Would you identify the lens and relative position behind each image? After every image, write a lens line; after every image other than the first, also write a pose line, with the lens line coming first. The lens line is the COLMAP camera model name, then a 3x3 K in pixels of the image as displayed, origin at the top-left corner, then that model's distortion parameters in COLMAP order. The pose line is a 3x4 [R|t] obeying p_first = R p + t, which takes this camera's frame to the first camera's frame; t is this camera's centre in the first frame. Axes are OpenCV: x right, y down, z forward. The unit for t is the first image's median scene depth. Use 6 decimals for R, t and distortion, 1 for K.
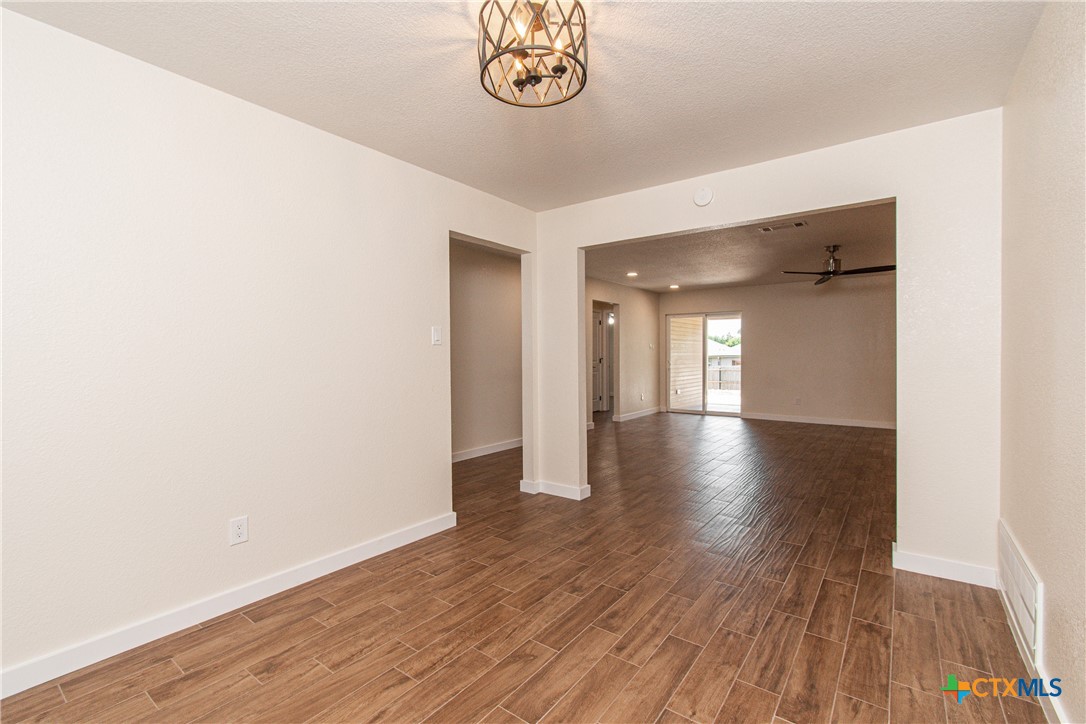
lens RADIAL K [[477.5, 0, 544.0], [0, 477.5, 361.2], [0, 0, 1]] dist [0.001607, -0.001544]
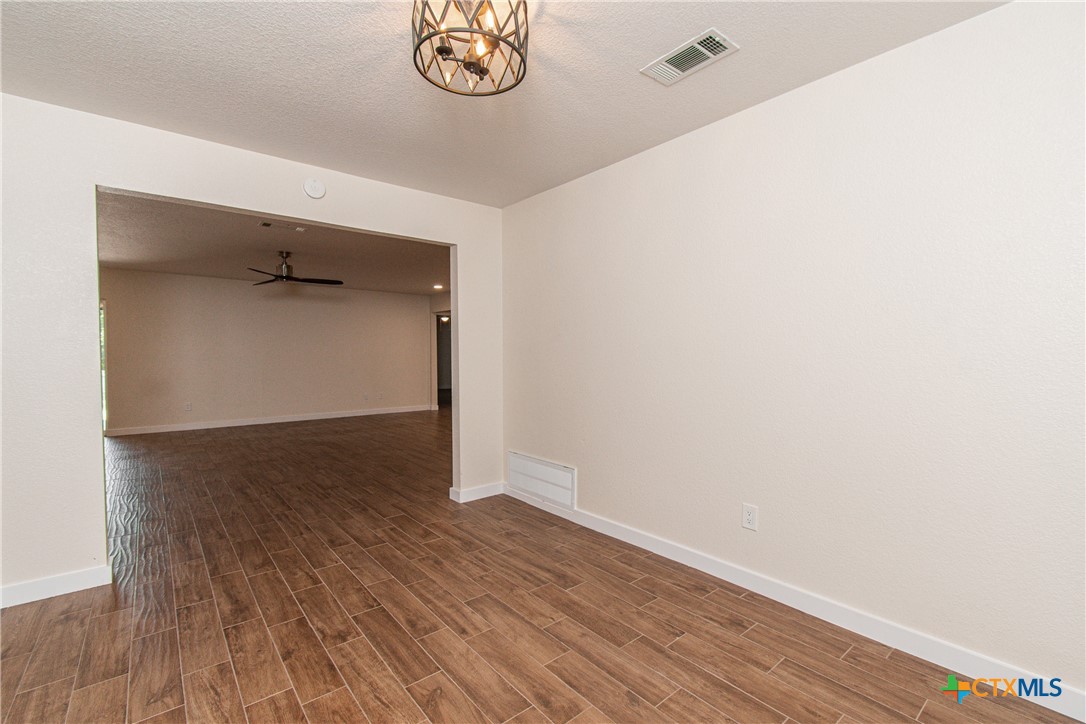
lens RADIAL K [[477.5, 0, 544.0], [0, 477.5, 361.2], [0, 0, 1]] dist [0.001607, -0.001544]
pose [[0.233827, -0.014468, 0.972170, -0.767678], [0.015811, 0.999814, 0.011076, -0.007841], [-0.972150, 0.012781, 0.234013, 0.532014]]
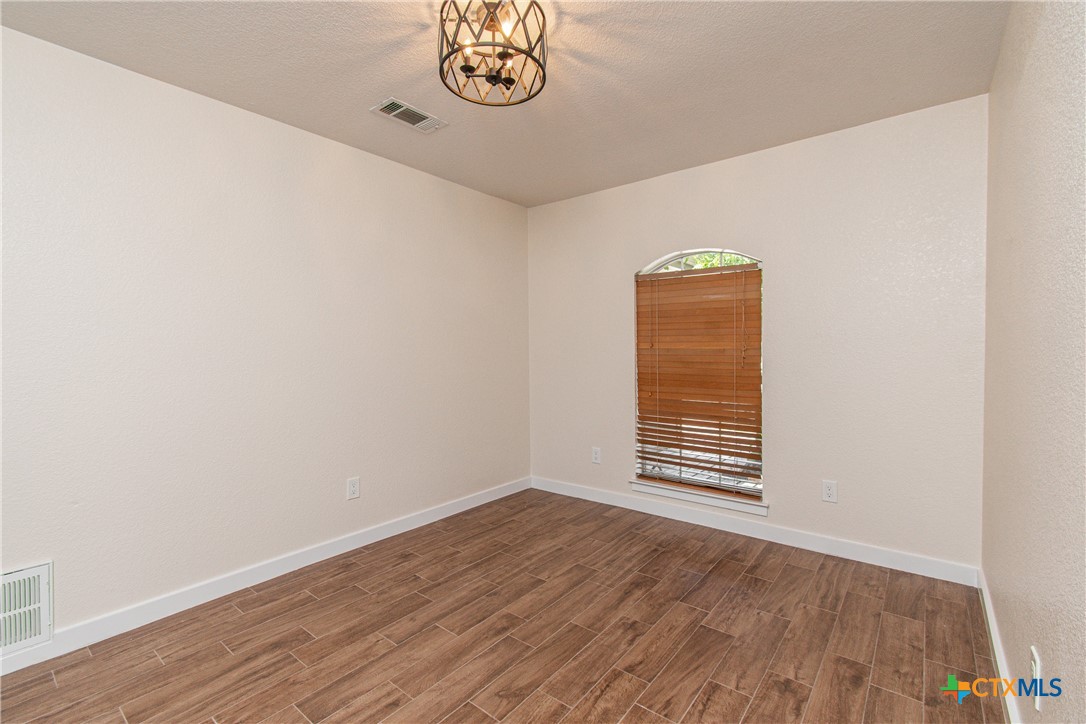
lens RADIAL K [[477.5, 0, 544.0], [0, 477.5, 361.2], [0, 0, 1]] dist [0.001607, -0.001544]
pose [[-0.999351, 0.012011, 0.033952, -0.128908], [0.013345, 0.999136, 0.039348, -0.024948], [-0.033450, 0.039775, -0.998649, 1.682440]]
